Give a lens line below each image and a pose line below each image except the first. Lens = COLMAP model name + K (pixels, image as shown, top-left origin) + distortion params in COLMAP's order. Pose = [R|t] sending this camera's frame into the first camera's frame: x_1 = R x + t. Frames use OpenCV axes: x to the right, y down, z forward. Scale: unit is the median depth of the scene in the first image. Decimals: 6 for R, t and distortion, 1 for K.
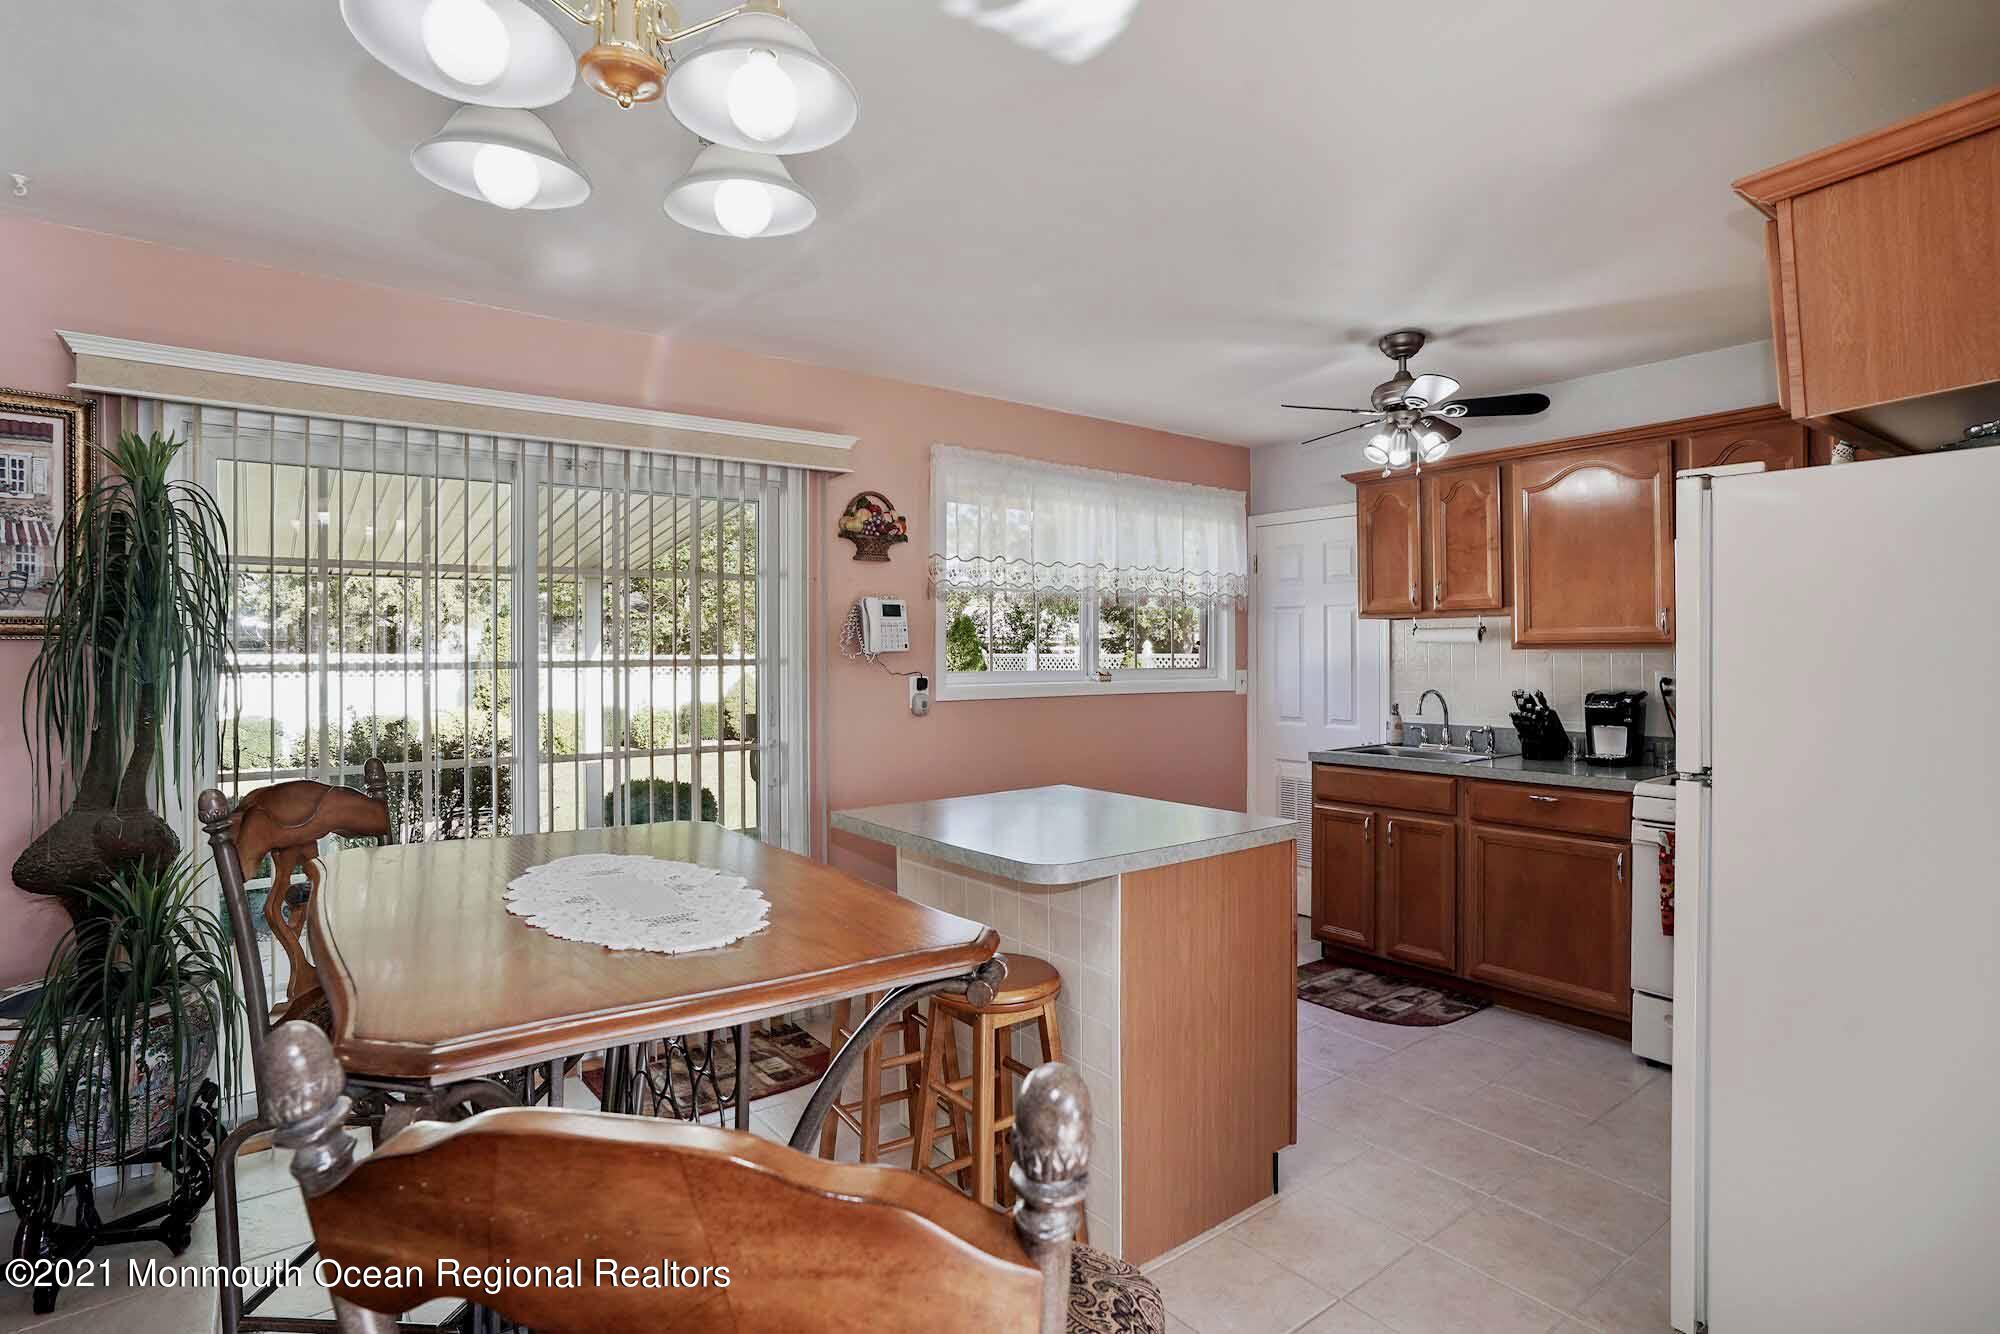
lens RADIAL K [[1010.6, 0, 990.7], [0, 1010.6, 649.3], [0, 0, 1]] dist [-0.034930, 0.007606]
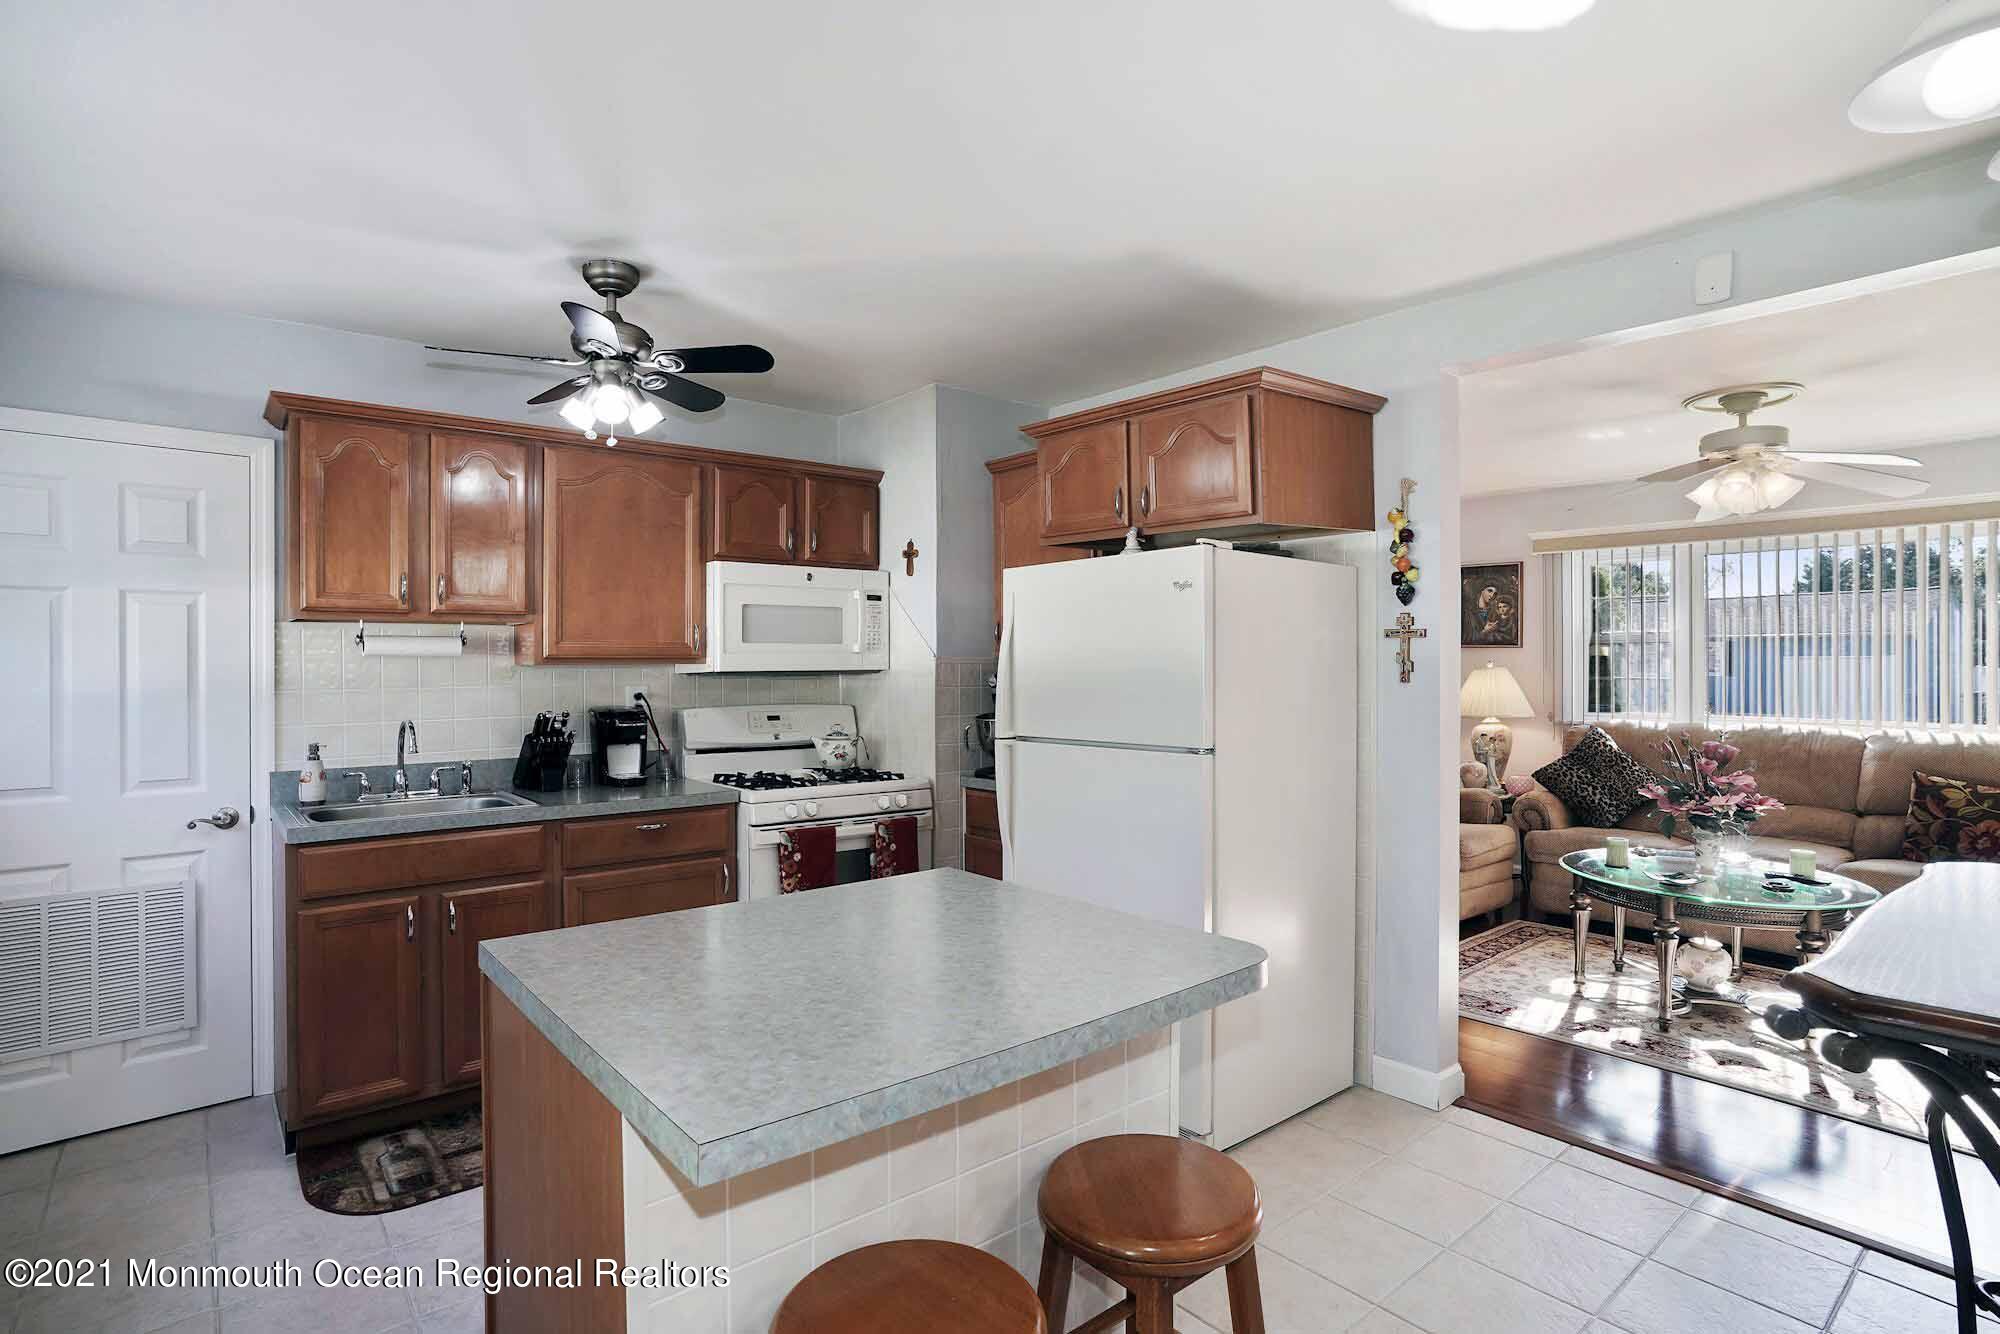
lens RADIAL K [[1010.6, 0, 1003.9], [0, 1010.6, 667.7], [0, 0, 1]] dist [-0.034930, 0.007606]
pose [[-0.065601, 0.000752, 0.997846, -0.343962], [0.001776, 0.999998, -0.000637, 0.003778], [-0.997844, 0.001730, -0.065603, 0.646026]]
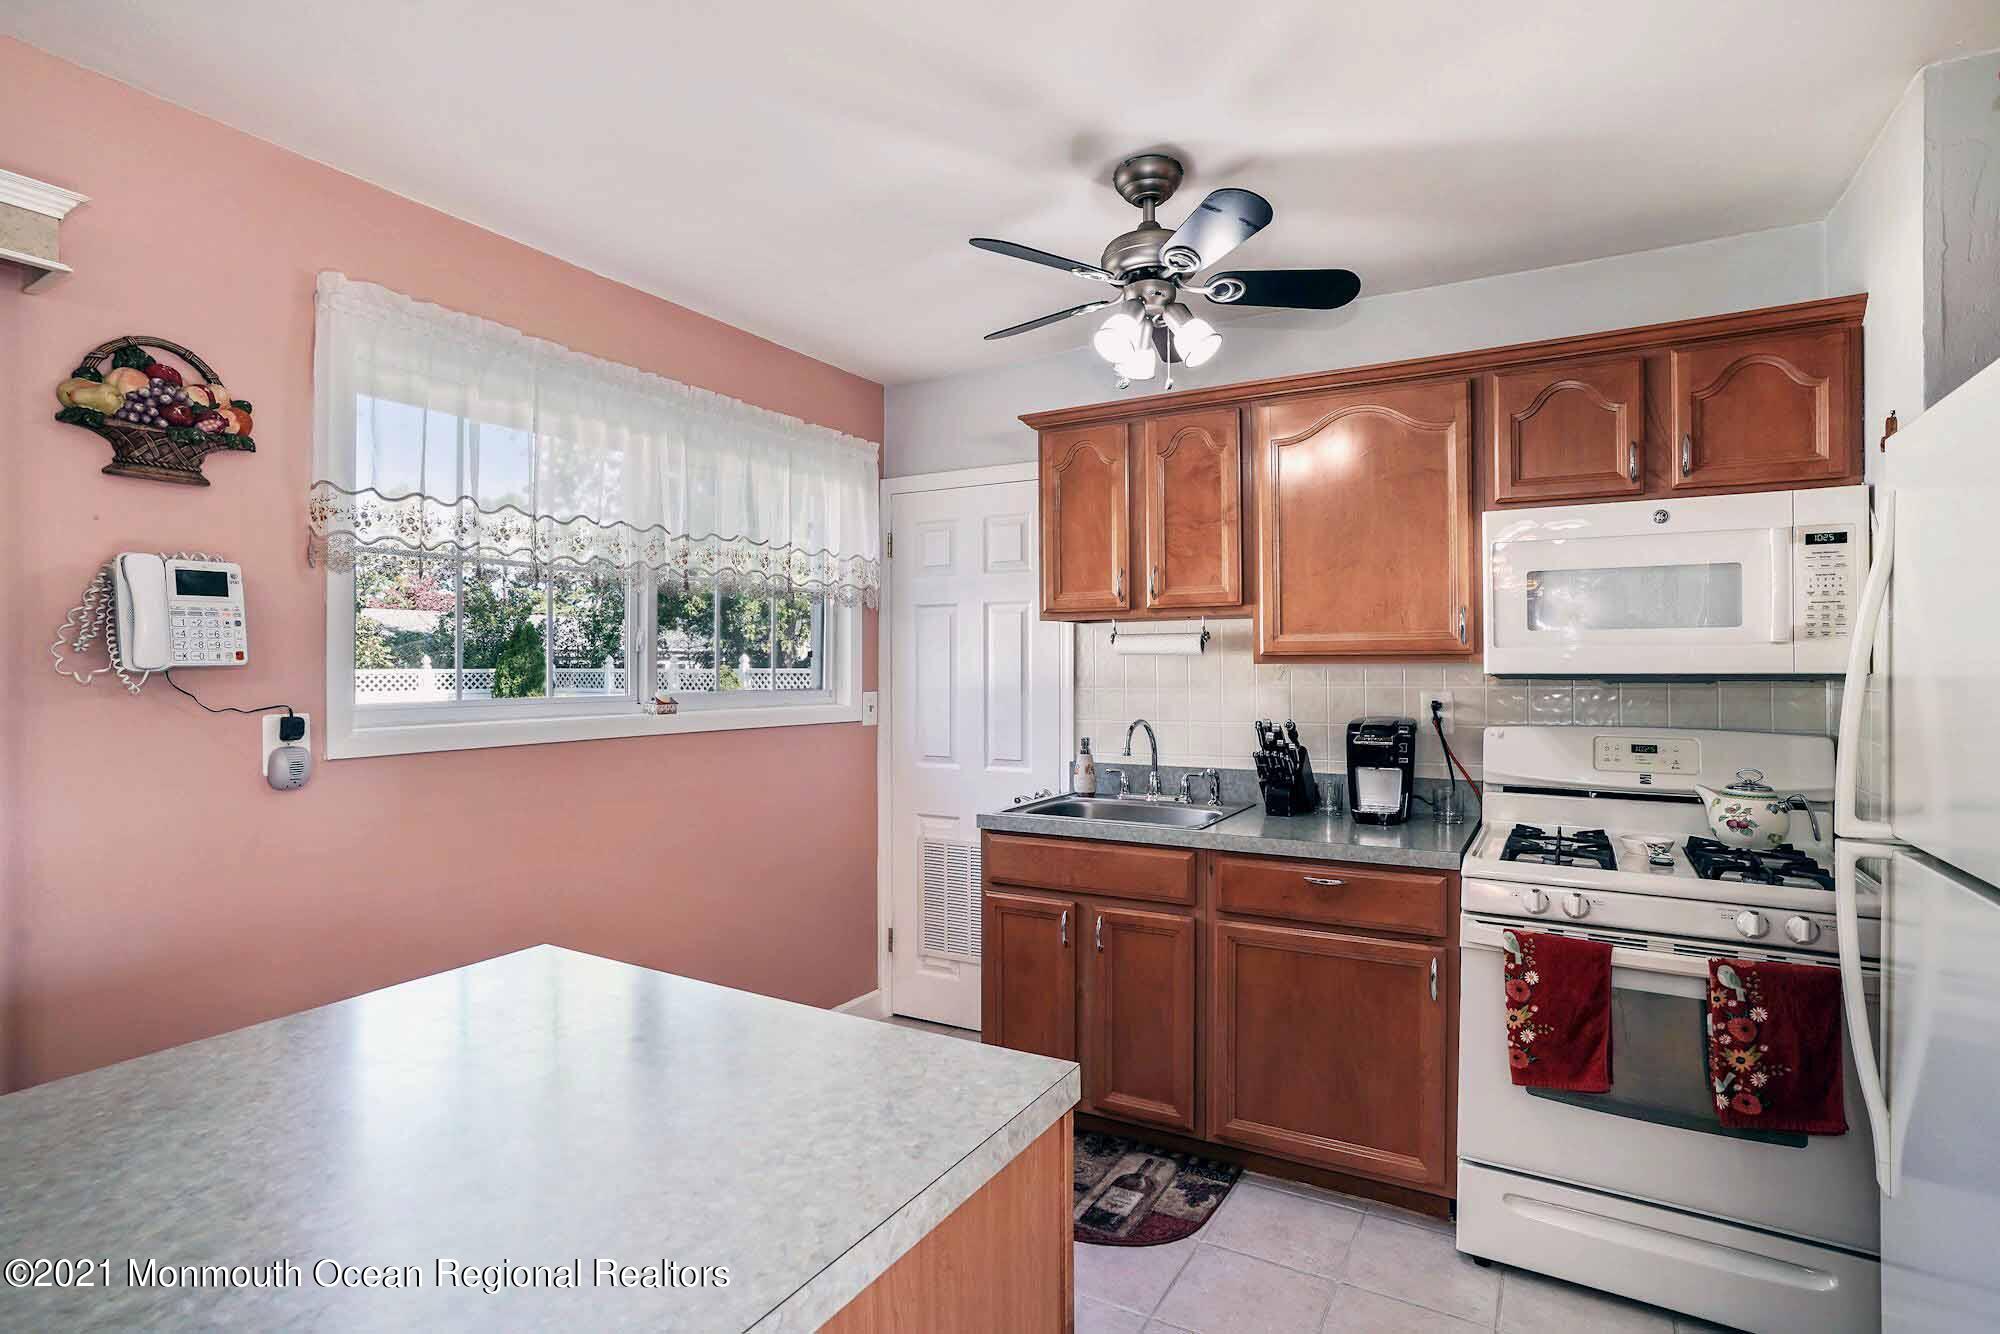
lens RADIAL K [[1010.6, 0, 1011.1], [0, 1010.6, 663.1], [0, 0, 1]] dist [-0.034930, 0.007606]
pose [[0.916397, 0.001279, 0.400269, 0.068980], [-0.001117, 0.999999, -0.000640, 0.000306], [-0.400269, 0.000139, 0.916398, 0.396578]]
